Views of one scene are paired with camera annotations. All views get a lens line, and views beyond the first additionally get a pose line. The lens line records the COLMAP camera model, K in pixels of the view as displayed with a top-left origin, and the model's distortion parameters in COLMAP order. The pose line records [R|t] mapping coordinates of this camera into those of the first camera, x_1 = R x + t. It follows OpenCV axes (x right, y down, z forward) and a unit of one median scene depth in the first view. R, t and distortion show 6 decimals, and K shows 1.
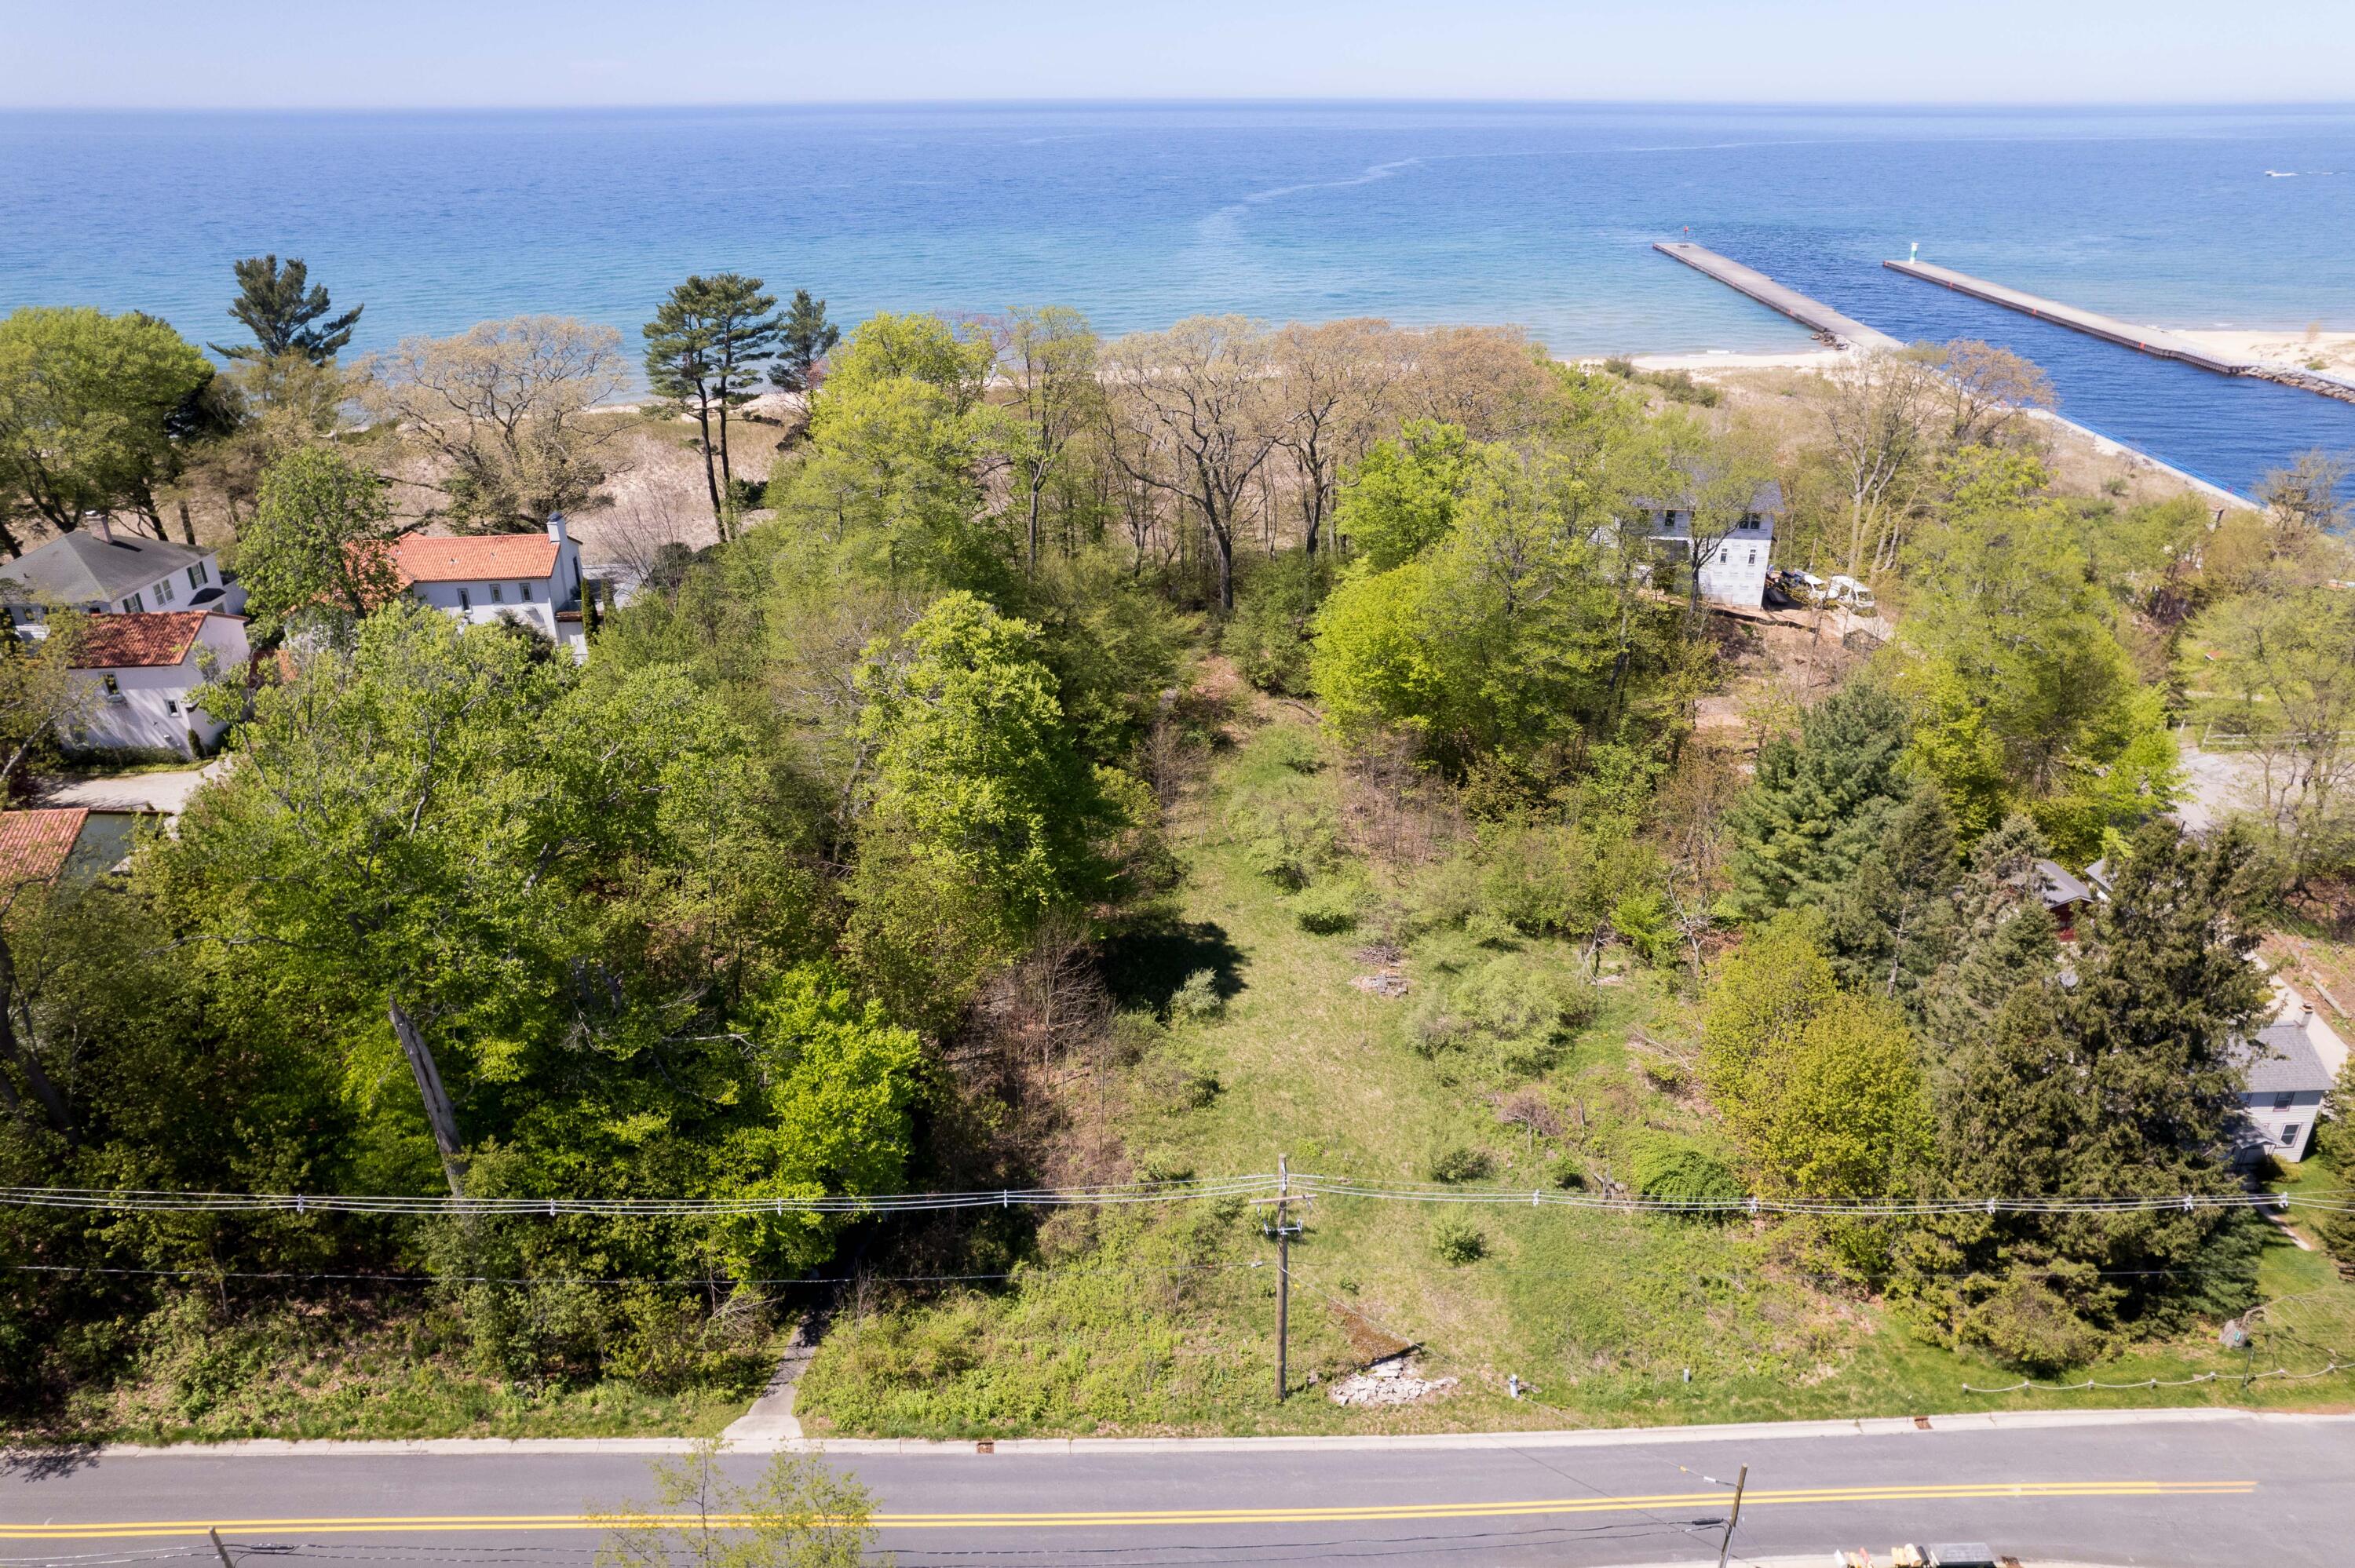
lens RADIAL K [[1534.1, 0, 1186.2], [0, 1534.1, 790.5], [0, 0, 1]] dist [-0.073715, 0.063416]
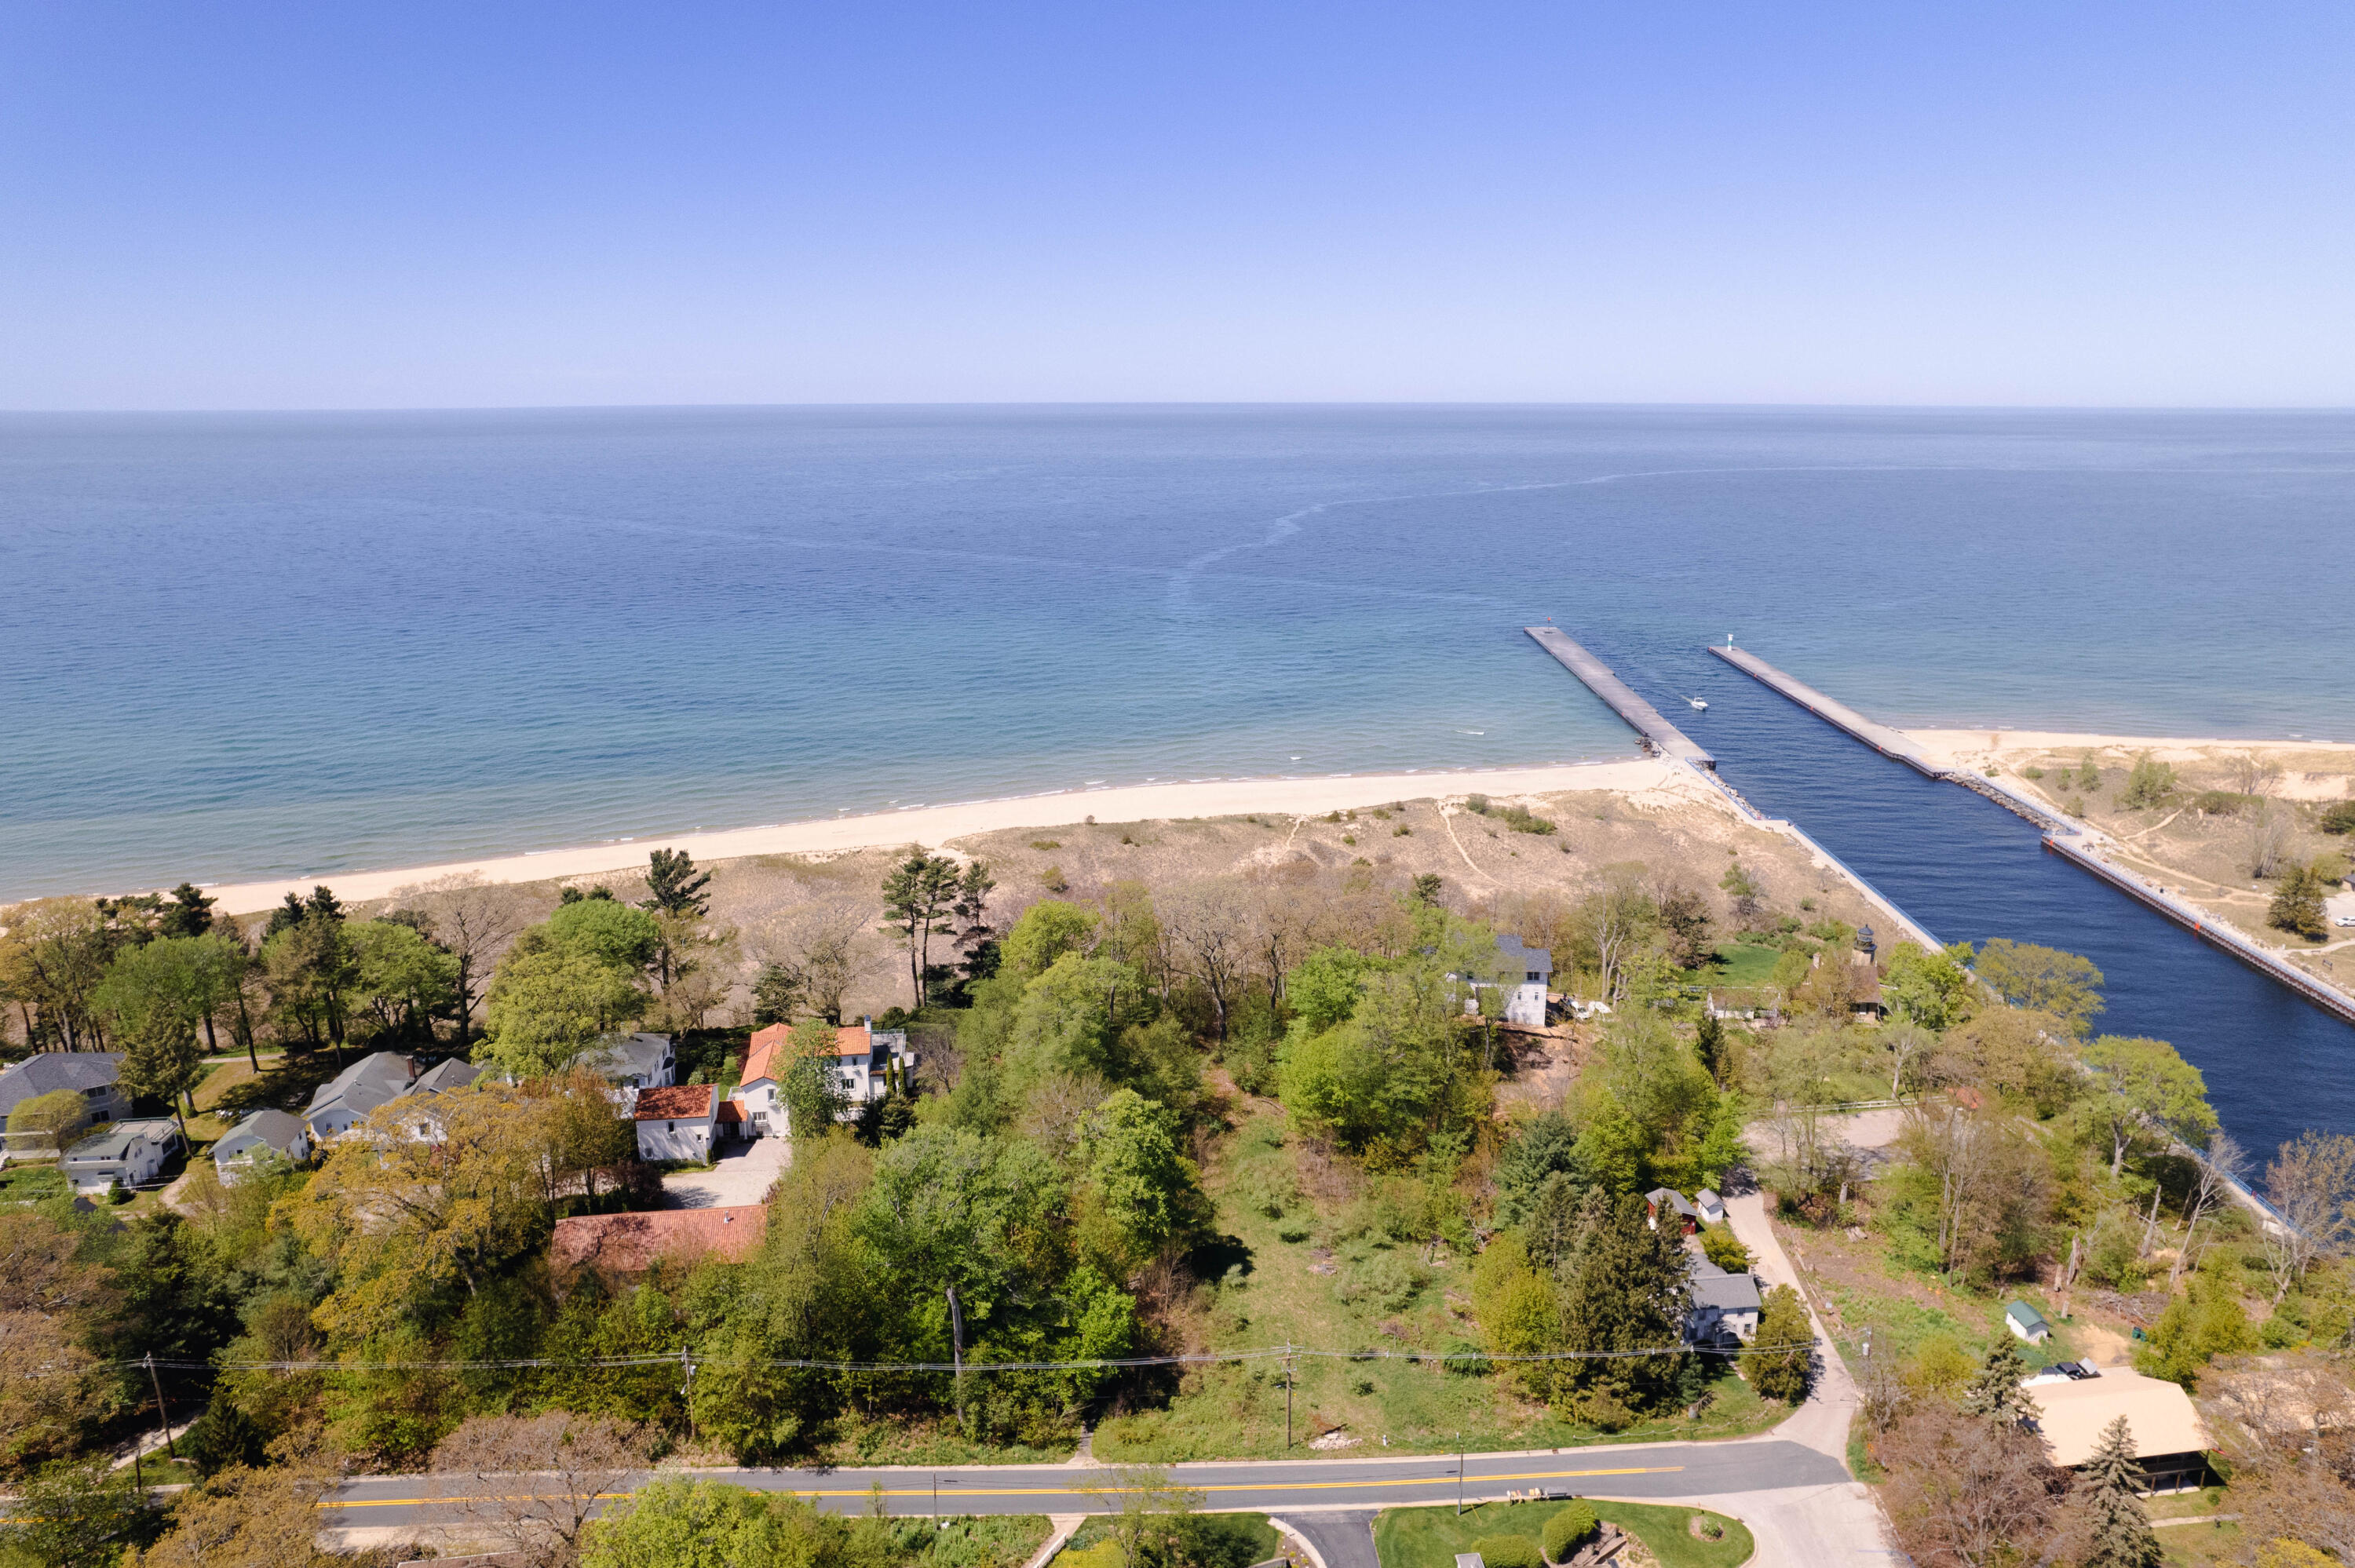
lens RADIAL K [[1525.3, 0, 1177.7], [0, 1525.3, 799.4], [0, 0, 1]] dist [-0.054437, 0.000342]
pose [[0.999057, -0.013338, 0.041312, -0.146160], [0.020252, 0.984928, -0.171777, -0.151012], [-0.038398, 0.172452, 0.984269, -1.124132]]
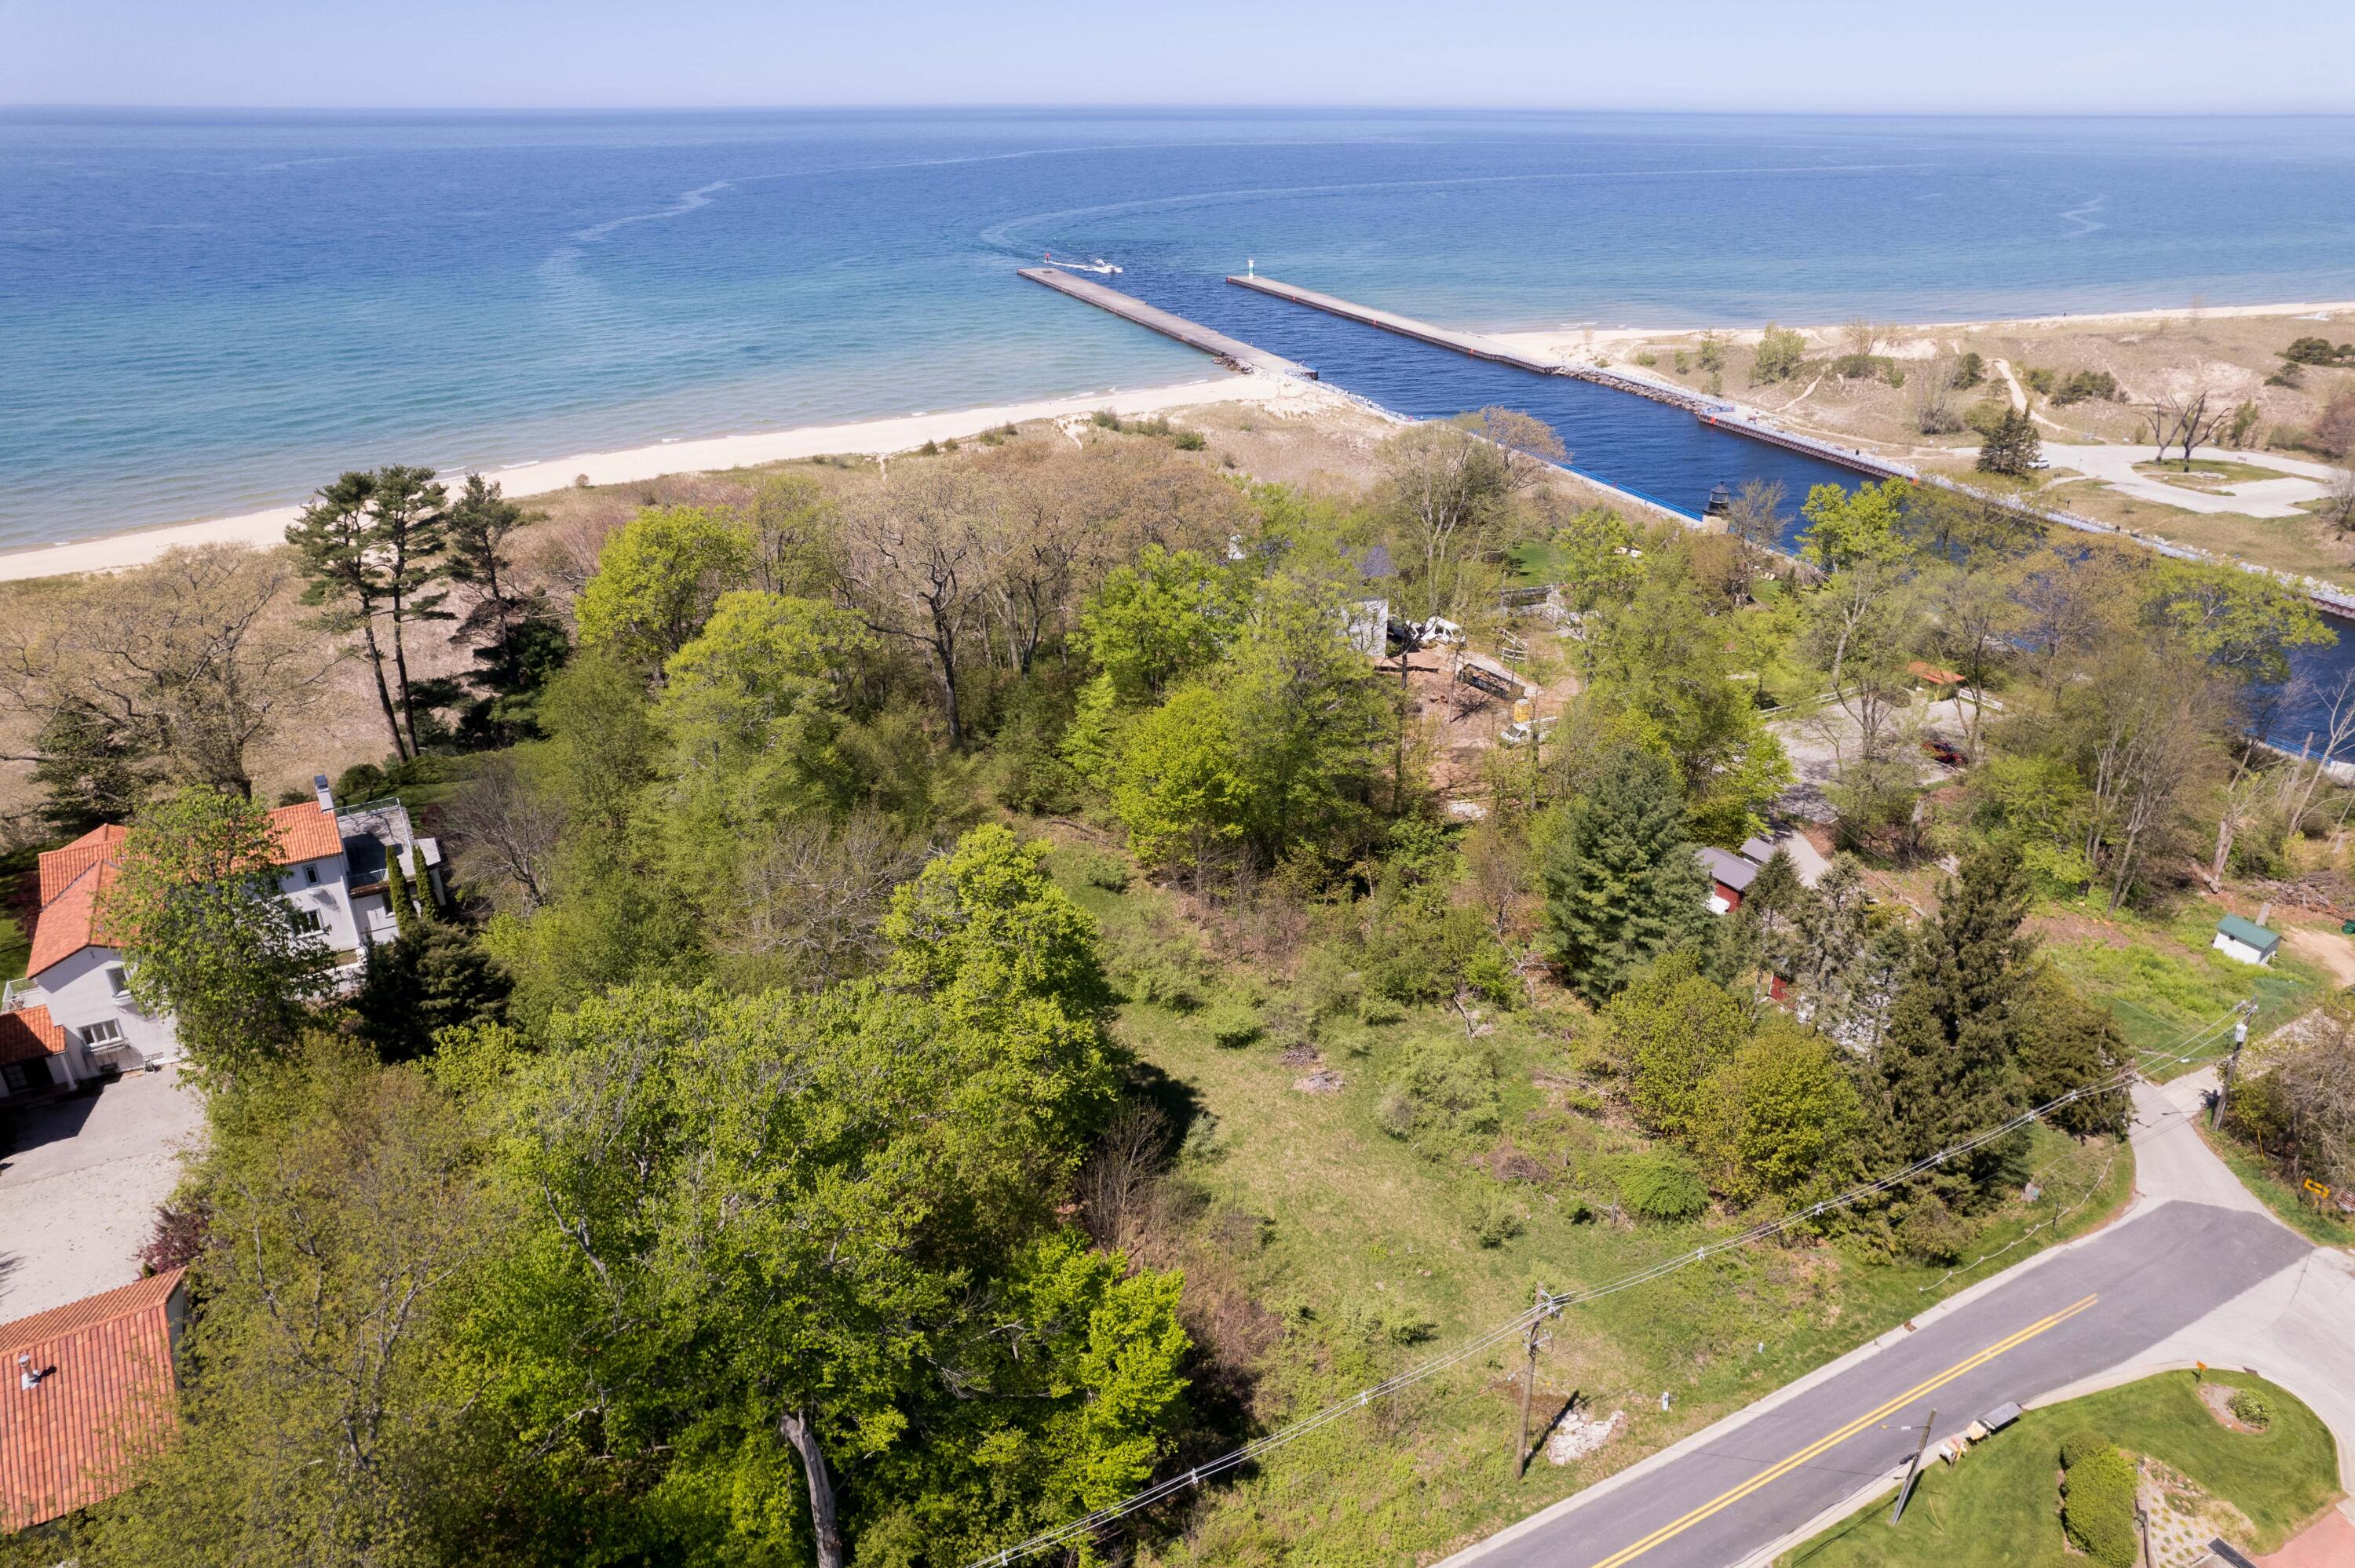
lens RADIAL K [[1514.8, 0, 1189.2], [0, 1514.8, 785.6], [0, 0, 1]] dist [-0.078507, 0.067446]
pose [[0.903561, -0.174457, 0.391335, -0.385028], [0.174967, 0.983964, 0.034665, -0.155242], [-0.391107, 0.037149, 0.919595, 0.014131]]
